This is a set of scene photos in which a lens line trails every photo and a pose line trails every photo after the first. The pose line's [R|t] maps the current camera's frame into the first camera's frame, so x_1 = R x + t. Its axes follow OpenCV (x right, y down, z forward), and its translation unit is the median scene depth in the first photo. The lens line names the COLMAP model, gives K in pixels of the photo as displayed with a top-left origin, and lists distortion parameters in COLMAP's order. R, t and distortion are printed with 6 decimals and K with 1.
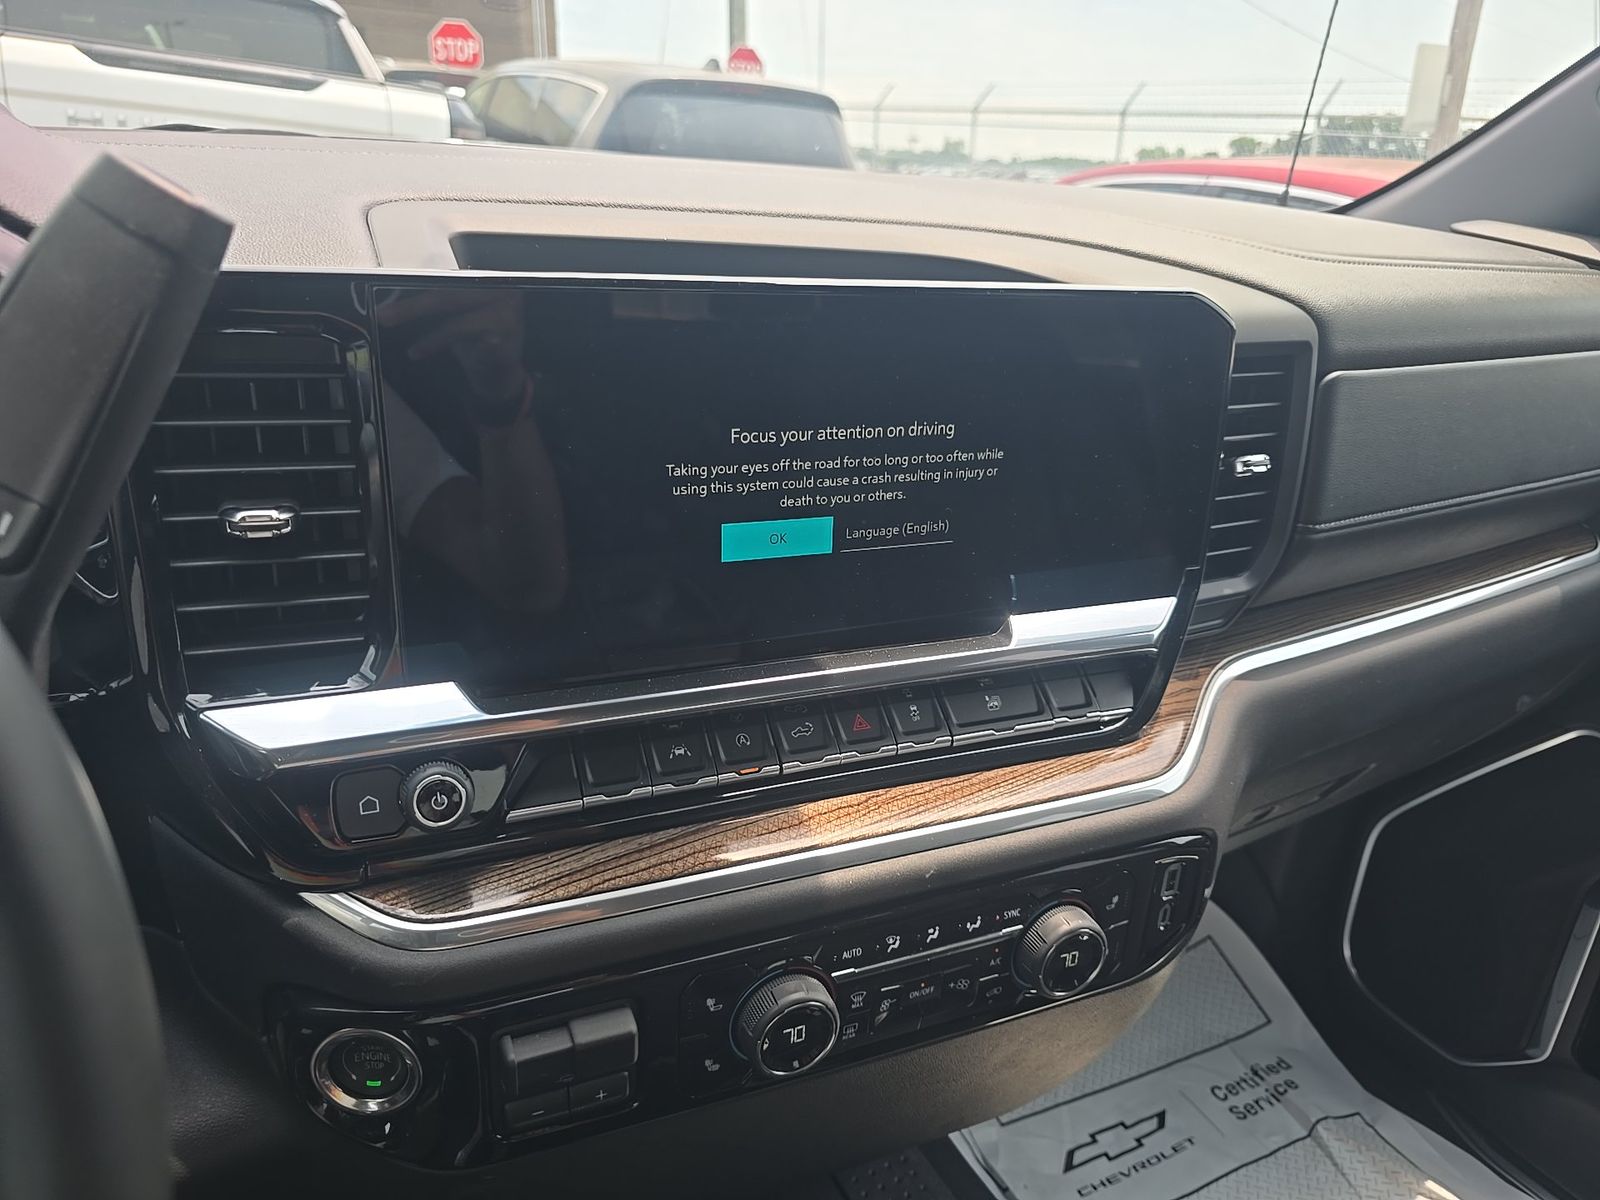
lens RADIAL K [[1078.7, 0, 801.0], [0, 1078.7, 603.8], [0, 0, 1]] dist [0.036266, -0.056490]
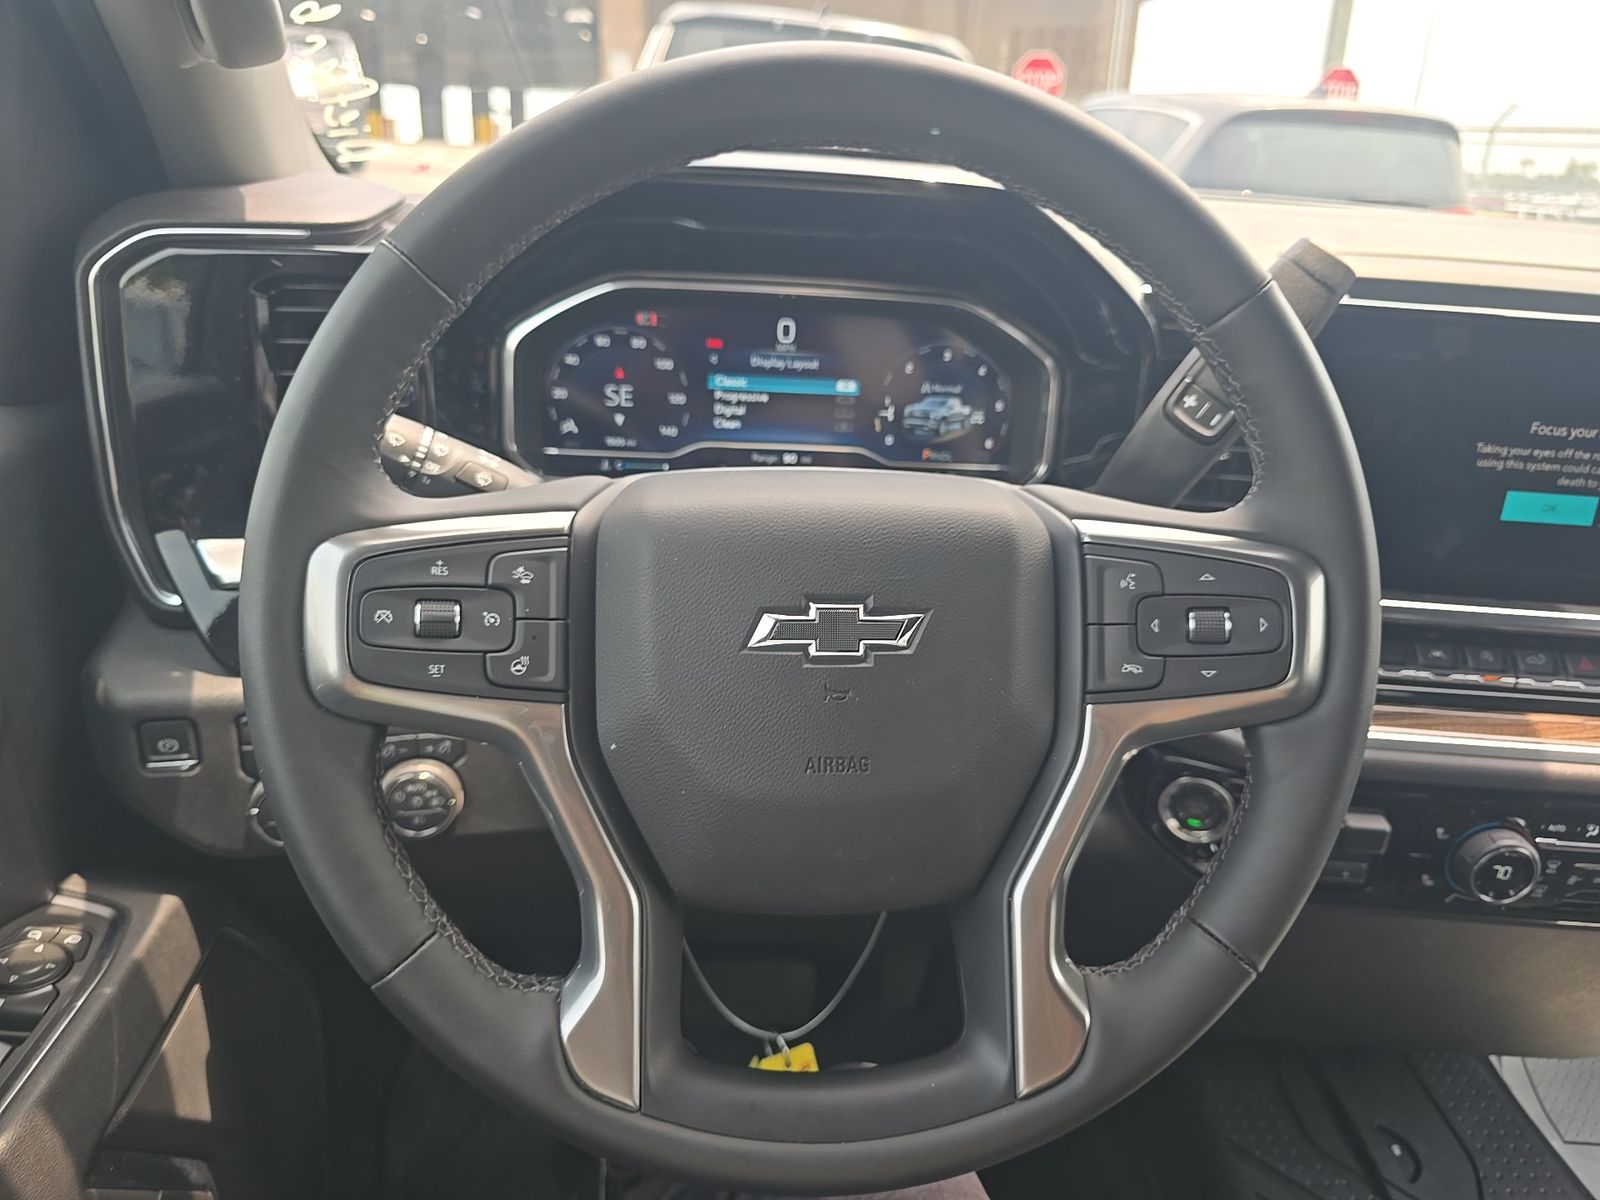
lens RADIAL K [[1078.7, 0, 801.0], [0, 1078.7, 603.8], [0, 0, 1]] dist [0.036266, -0.056490]
pose [[0.895213, 0.156565, -0.417230, -0.276300], [-0.165186, 0.986139, 0.015623, 0.190721], [0.413892, 0.054935, 0.908667, -0.604611]]
